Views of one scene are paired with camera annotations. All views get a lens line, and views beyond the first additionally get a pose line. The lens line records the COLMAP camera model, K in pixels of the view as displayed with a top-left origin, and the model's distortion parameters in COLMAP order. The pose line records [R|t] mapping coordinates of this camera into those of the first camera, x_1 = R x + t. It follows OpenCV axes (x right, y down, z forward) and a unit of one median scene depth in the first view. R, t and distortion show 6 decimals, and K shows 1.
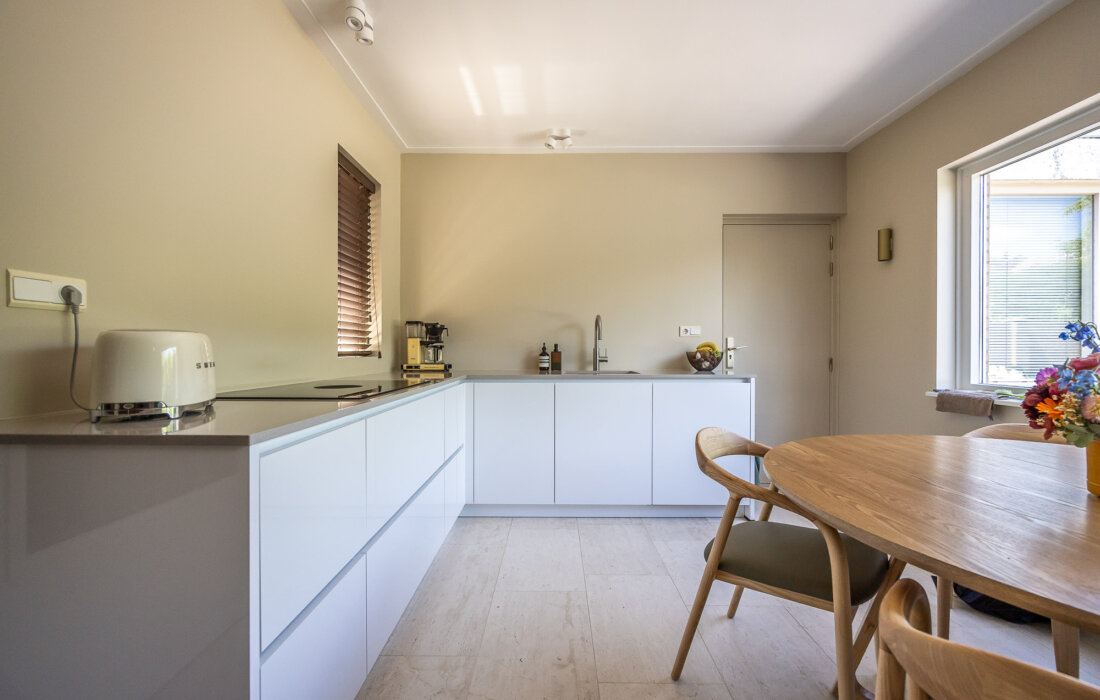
lens RADIAL K [[435.9, 0, 549.0], [0, 435.9, 351.0], [0, 0, 1]] dist [-0.004361, -0.000835]
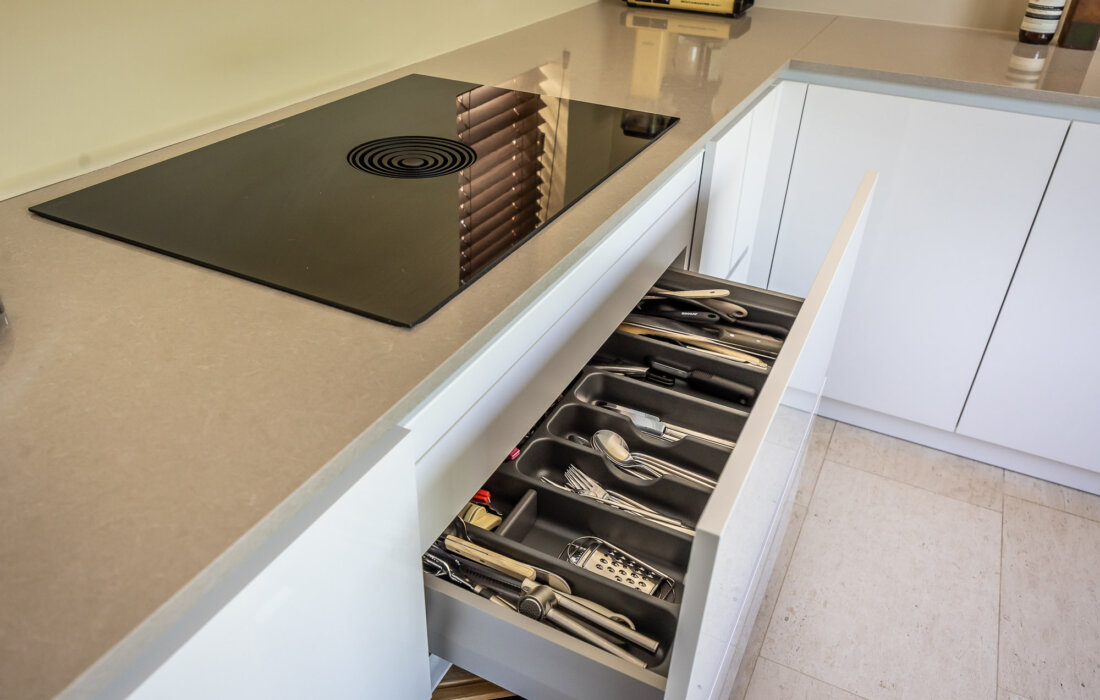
lens RADIAL K [[835.0, 0, 527.8], [0, 835.0, 349.9], [0, 0, 1]] dist [0.005012, -0.003106]
pose [[0.892417, 0.256228, -0.371402, -0.060002], [-0.032873, 0.857854, 0.512840, -0.069521], [0.450013, -0.445458, 0.773987, 0.252100]]
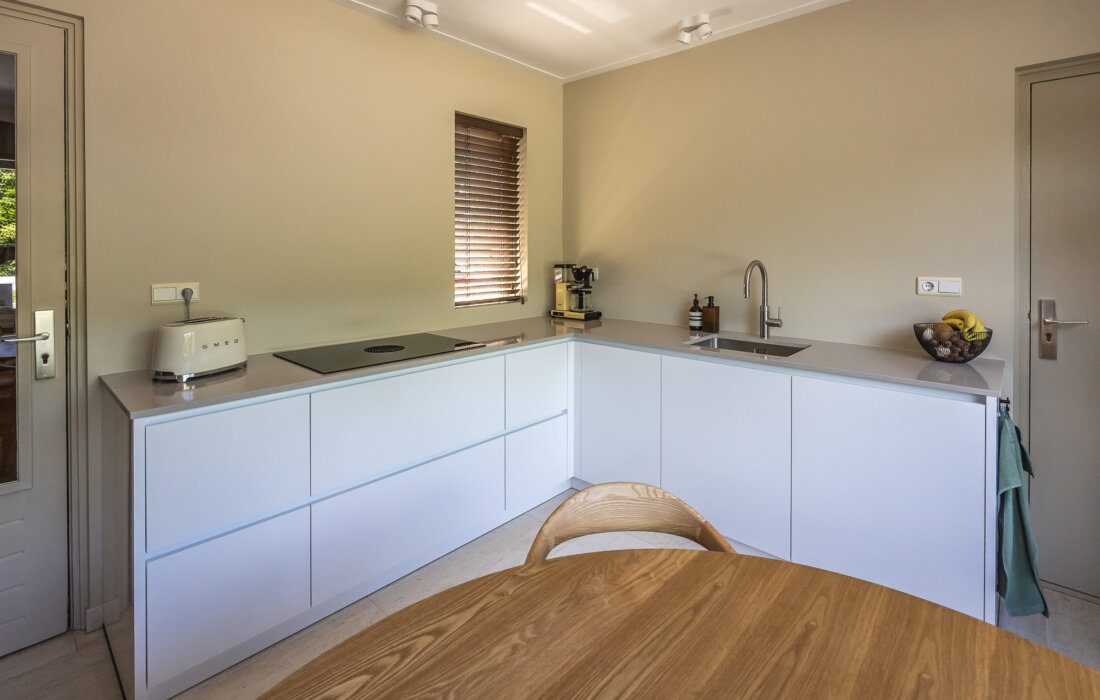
lens RADIAL K [[513.8, 0, 553.2], [0, 513.8, 255.7], [0, 0, 1]] dist [-0.004075, 0.000397]
pose [[0.740501, 0.004645, -0.672039, 0.428092], [0.001823, 0.999959, 0.008920, -0.099116], [0.672053, -0.007830, 0.740462, 0.167808]]
